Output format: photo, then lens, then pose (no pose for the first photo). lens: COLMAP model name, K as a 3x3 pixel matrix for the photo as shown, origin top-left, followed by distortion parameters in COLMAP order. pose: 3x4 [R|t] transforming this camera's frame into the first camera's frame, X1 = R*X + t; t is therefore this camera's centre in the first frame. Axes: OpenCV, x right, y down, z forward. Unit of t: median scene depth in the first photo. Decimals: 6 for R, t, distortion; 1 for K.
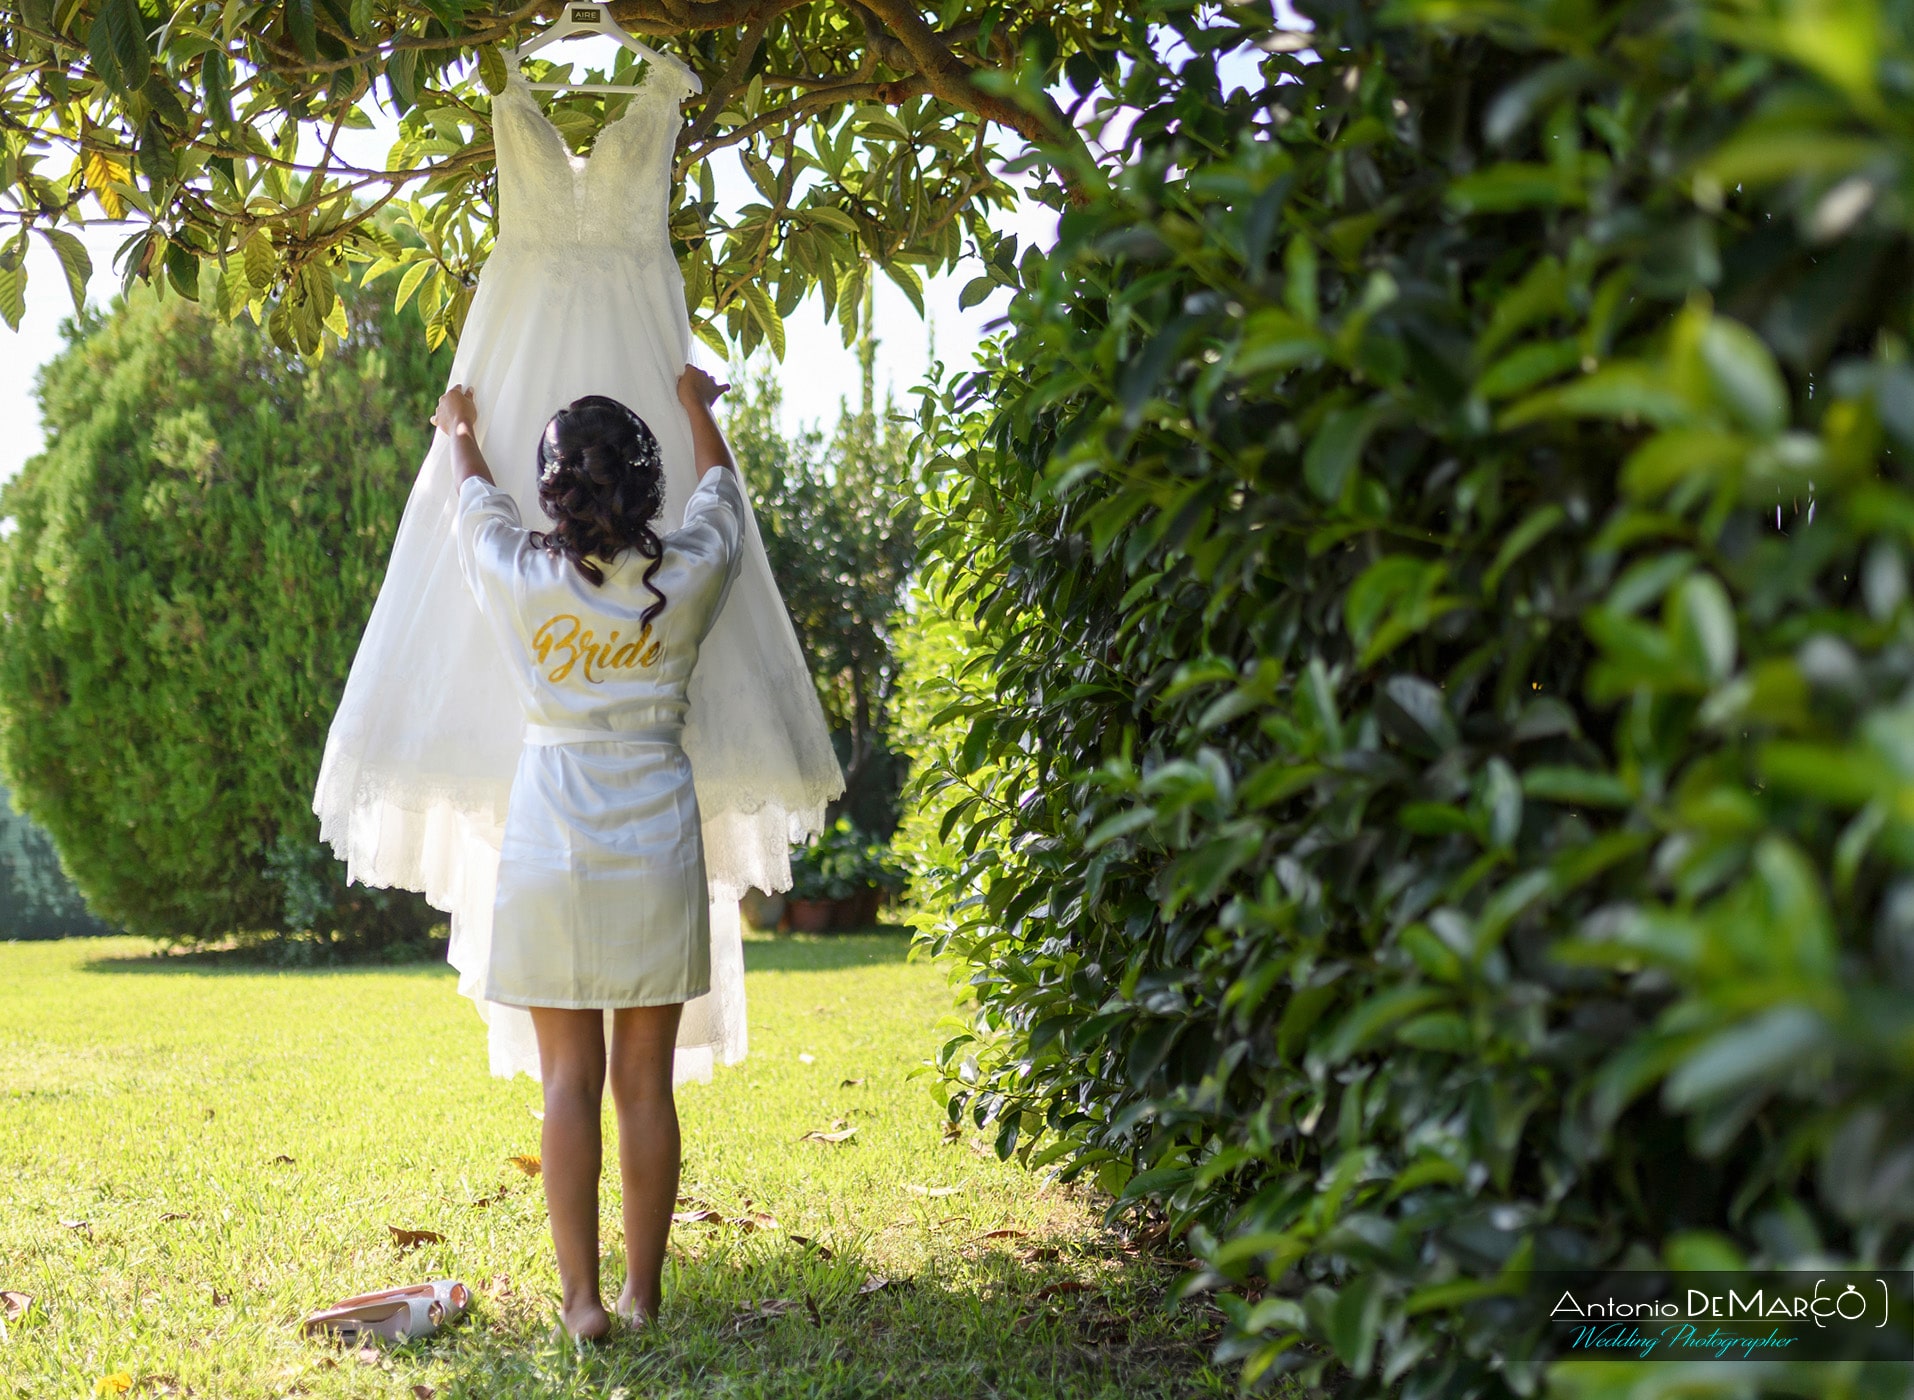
lens RADIAL K [[1893.4, 0, 956.1], [0, 1893.4, 696.7], [0, 0, 1]] dist [-0.000974, 0.000000]
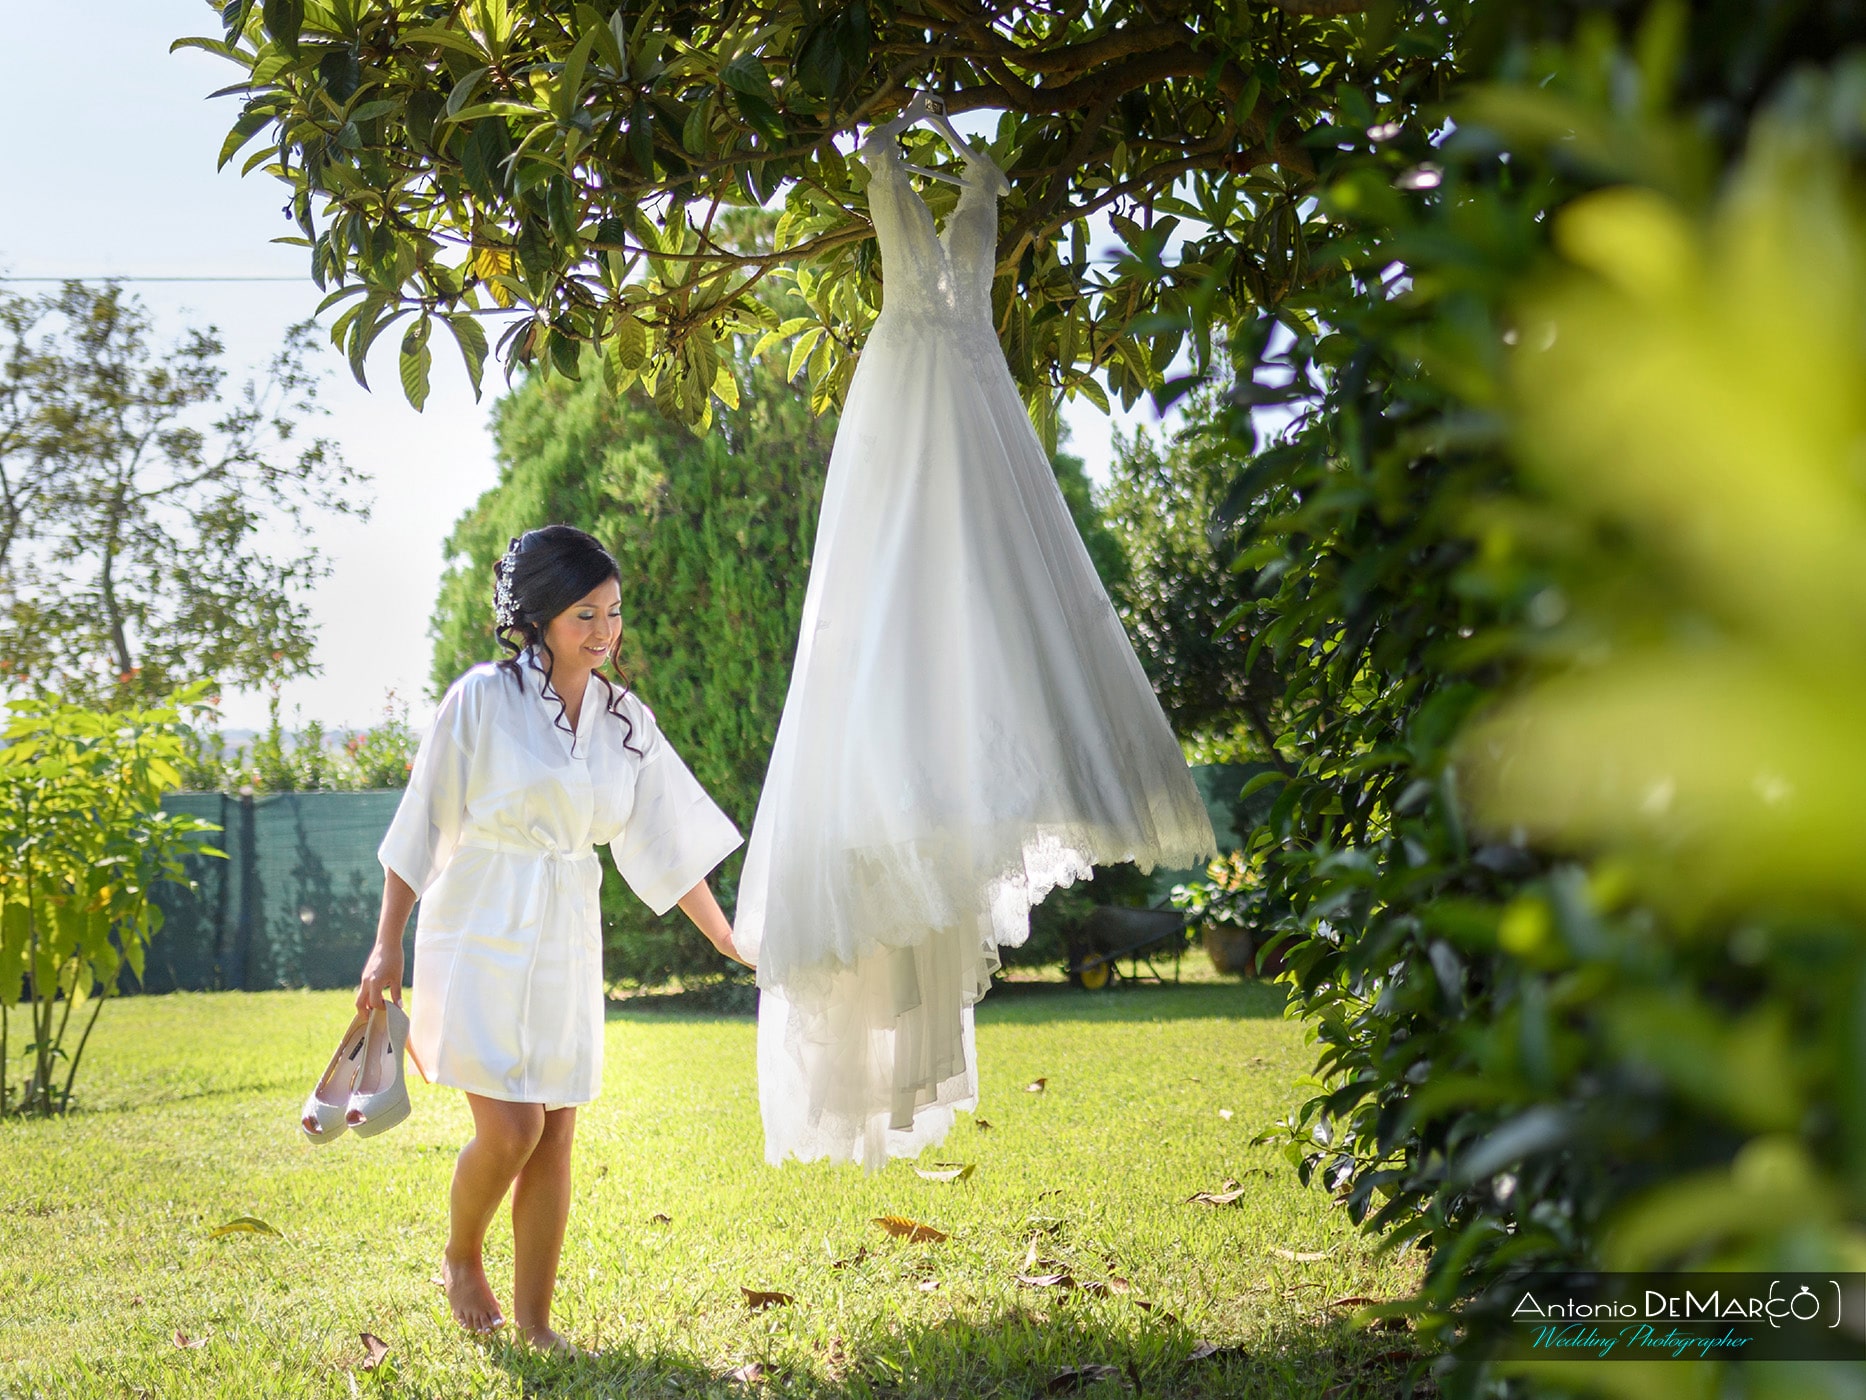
lens RADIAL K [[1649.8, 0, 933.8], [0, 1649.8, 703.8], [0, 0, 1]] dist [-0.000234, -0.001664]
pose [[0.996986, -0.017040, -0.075684, -0.153432], [0.011767, 0.997507, -0.069579, 0.037928], [0.076681, 0.068479, 0.994701, 0.133028]]
